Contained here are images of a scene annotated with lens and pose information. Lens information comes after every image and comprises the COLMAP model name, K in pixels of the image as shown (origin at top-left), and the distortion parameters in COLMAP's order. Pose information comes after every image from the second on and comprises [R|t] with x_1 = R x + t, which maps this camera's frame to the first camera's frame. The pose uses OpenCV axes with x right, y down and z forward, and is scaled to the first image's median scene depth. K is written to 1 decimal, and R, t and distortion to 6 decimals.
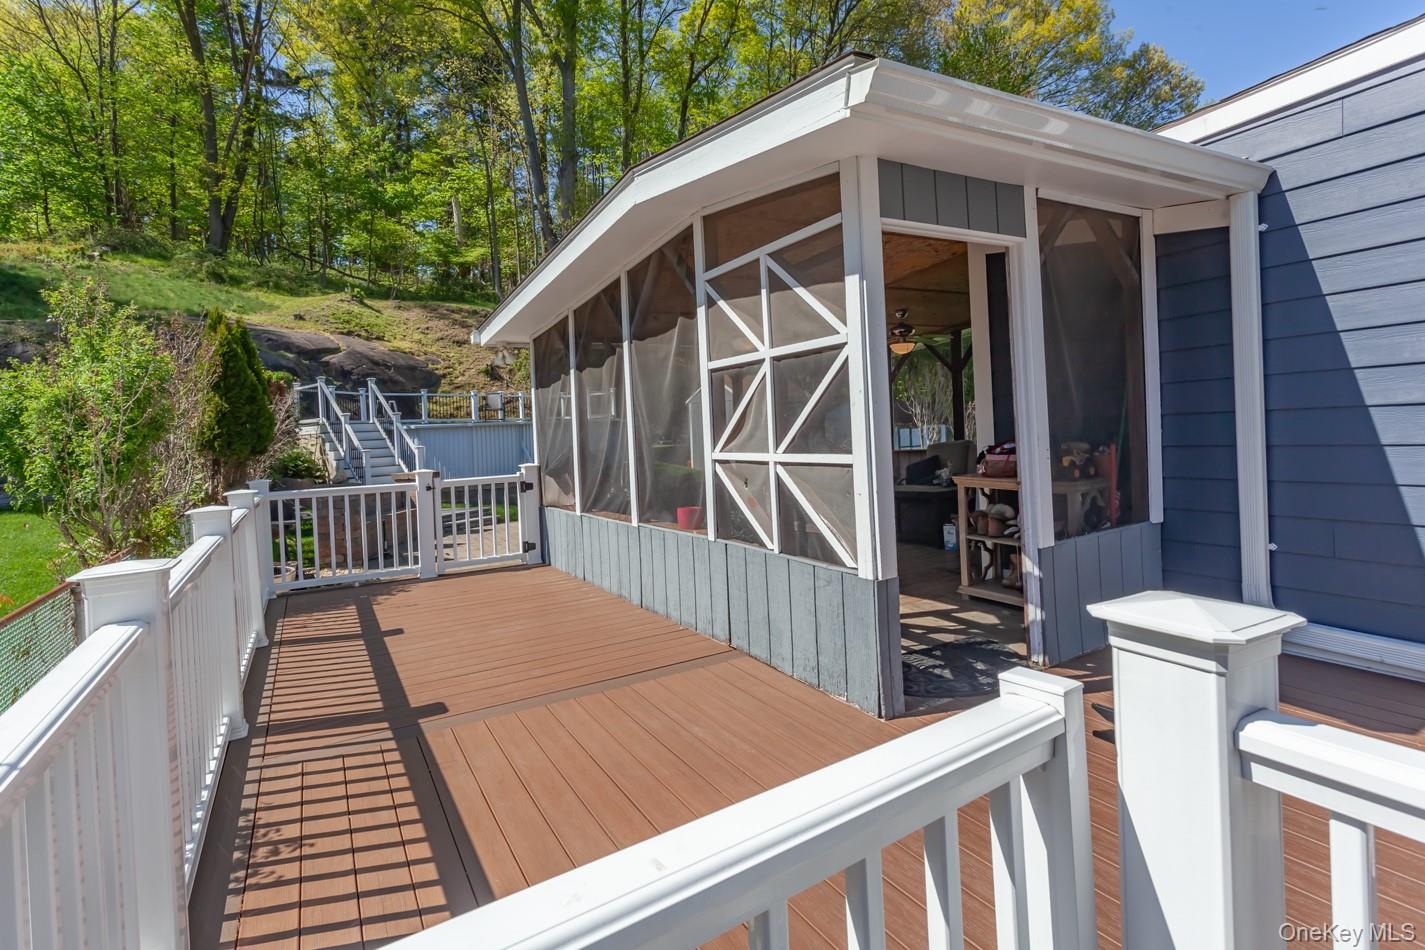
lens RADIAL K [[710.6, 0, 713.9], [0, 710.6, 439.2], [0, 0, 1]] dist [0.000783, 0.000799]
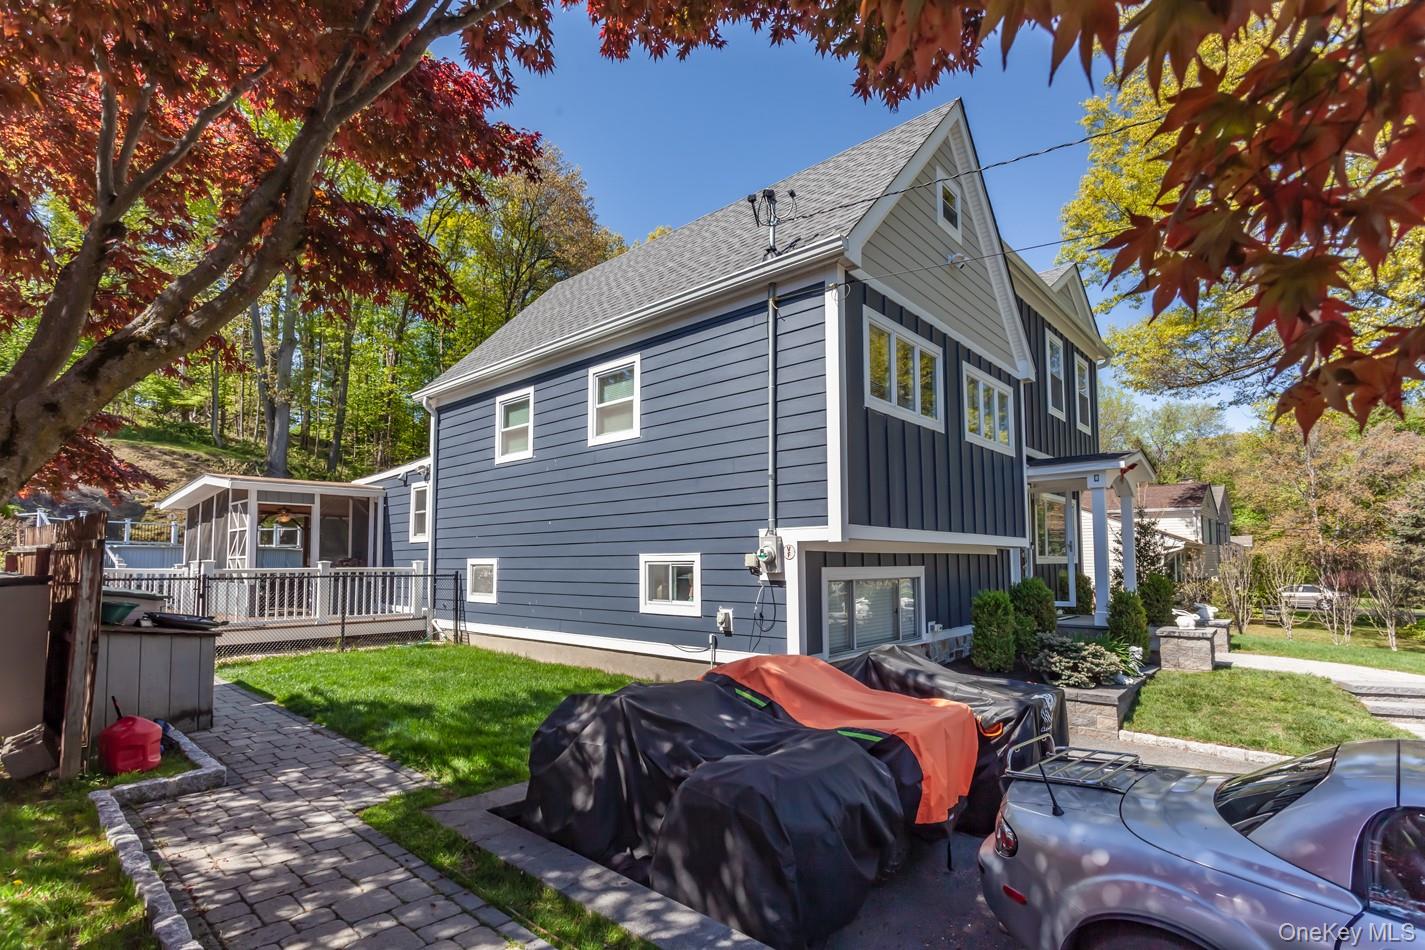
lens RADIAL K [[682.9, 0, 715.7], [0, 682.9, 522.3], [0, 0, 1]] dist [-0.000505, -0.000130]
pose [[0.947372, 0.058284, 0.314783, 0.197256], [-0.032263, 0.995663, -0.087255, 0.010292], [-0.318504, 0.072507, 0.945144, -0.473651]]
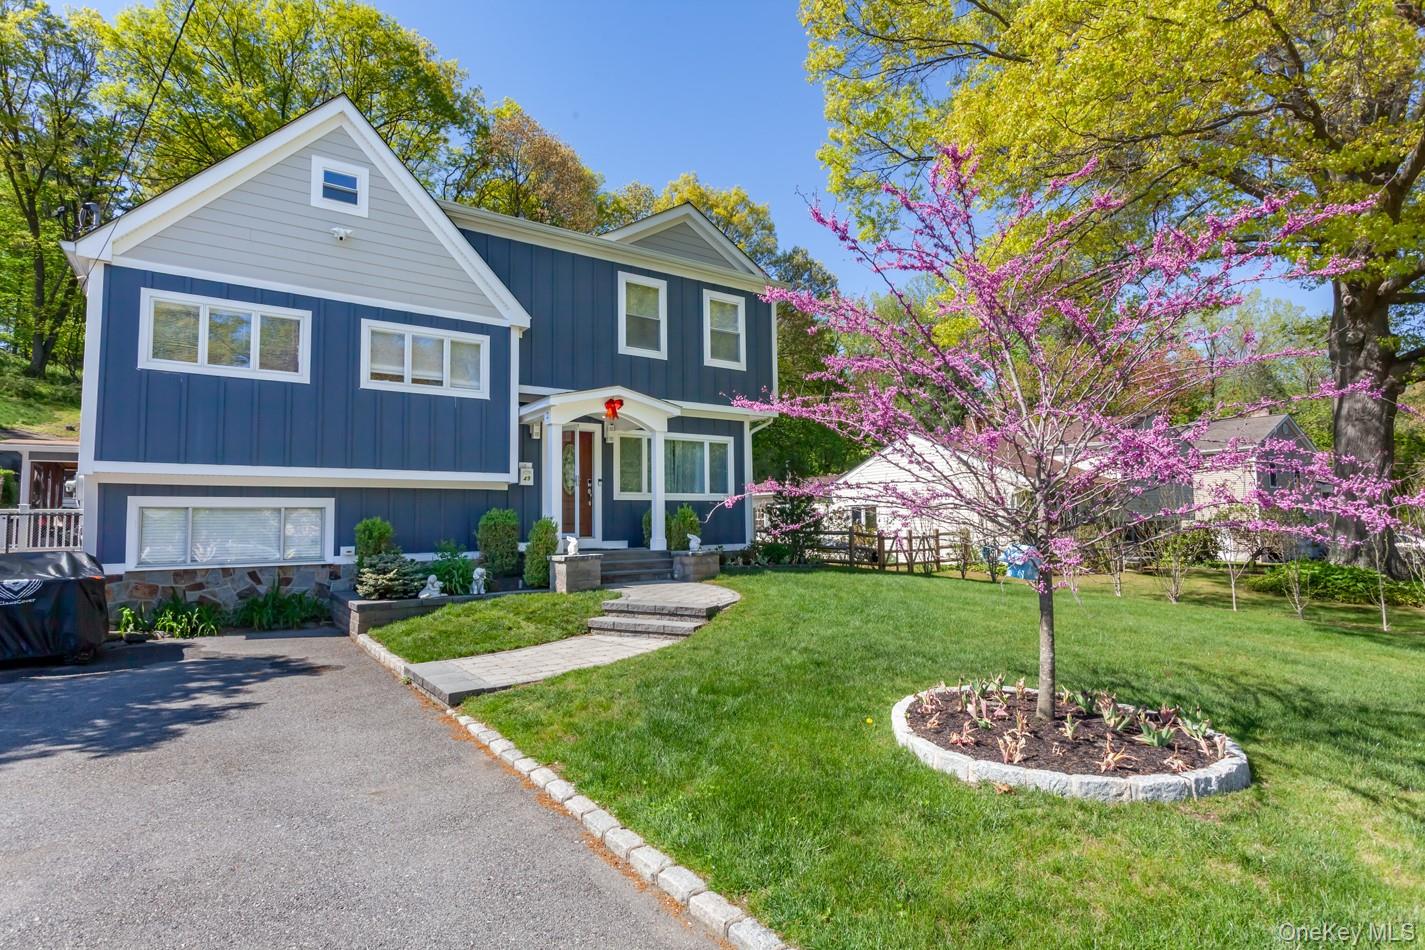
lens RADIAL K [[726.0, 0, 716.4], [0, 726.0, 477.6], [0, 0, 1]] dist [-0.003394, -0.000206]
pose [[0.995175, 0.037410, 0.090702, 0.634110], [-0.030137, 0.996317, -0.080271, 0.014594], [-0.093371, 0.077150, 0.992638, -0.640029]]
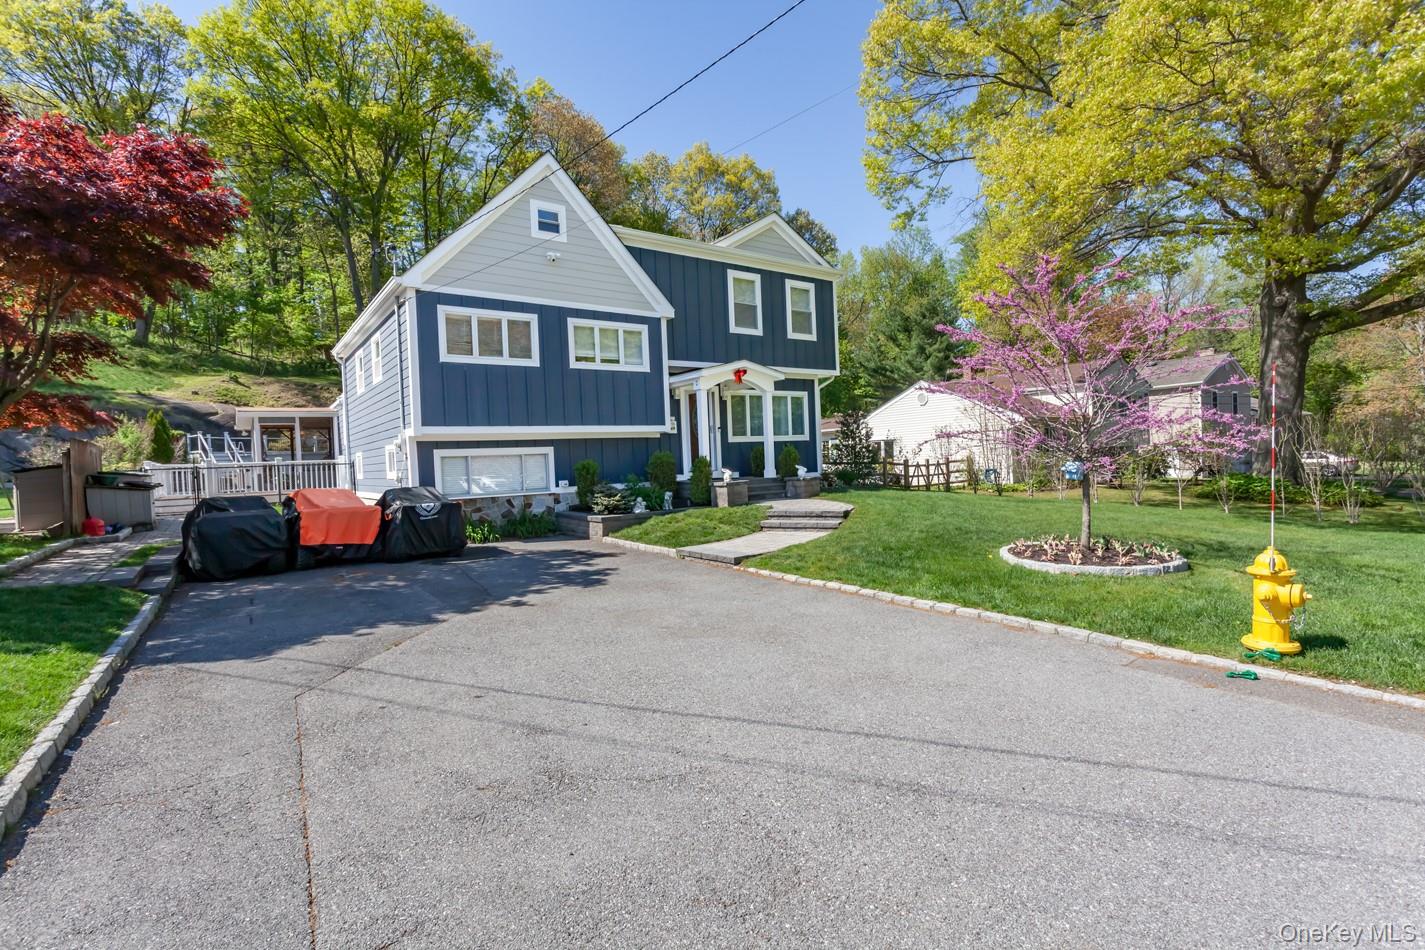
lens RADIAL K [[670.0, 0, 715.1], [0, 670.0, 477.9], [0, 0, 1]] dist [0.001393, -0.000458]
pose [[0.994396, 0.000986, 0.105717, 0.513169], [-0.002065, 0.999947, 0.010096, 0.019582], [-0.105701, -0.010257, 0.994345, -0.777450]]
